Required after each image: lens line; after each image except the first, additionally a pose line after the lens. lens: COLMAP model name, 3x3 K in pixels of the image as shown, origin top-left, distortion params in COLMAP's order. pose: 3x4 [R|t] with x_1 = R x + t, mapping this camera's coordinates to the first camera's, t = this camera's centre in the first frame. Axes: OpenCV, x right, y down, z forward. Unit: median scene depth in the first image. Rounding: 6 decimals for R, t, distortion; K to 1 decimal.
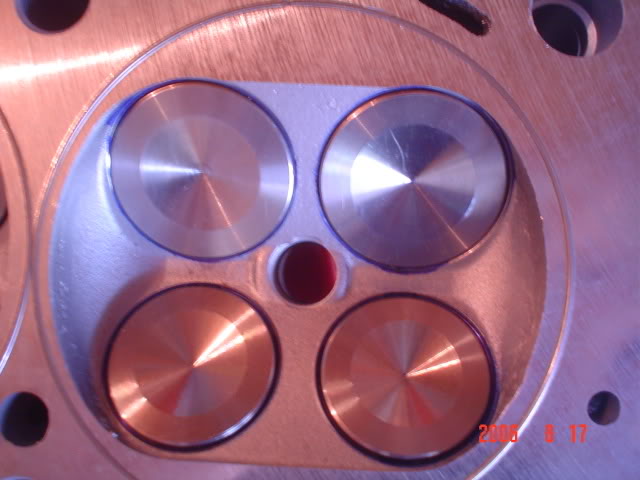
lens RADIAL K [[639.0, 0, 320.0], [0, 639.0, 240.0], [0, 0, 1]] dist [-0.103681, 0.098013]
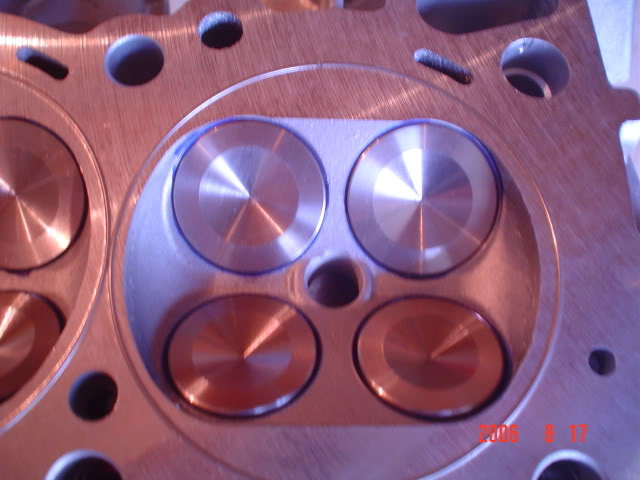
lens RADIAL K [[639.0, 0, 320.0], [0, 639.0, 240.0], [0, 0, 1]] dist [-0.103681, 0.098013]
pose [[0.997739, -0.019606, 0.064279, -0.141015], [0.037028, 0.958596, -0.282352, 0.345058], [-0.056082, 0.284094, 0.957155, -0.158822]]
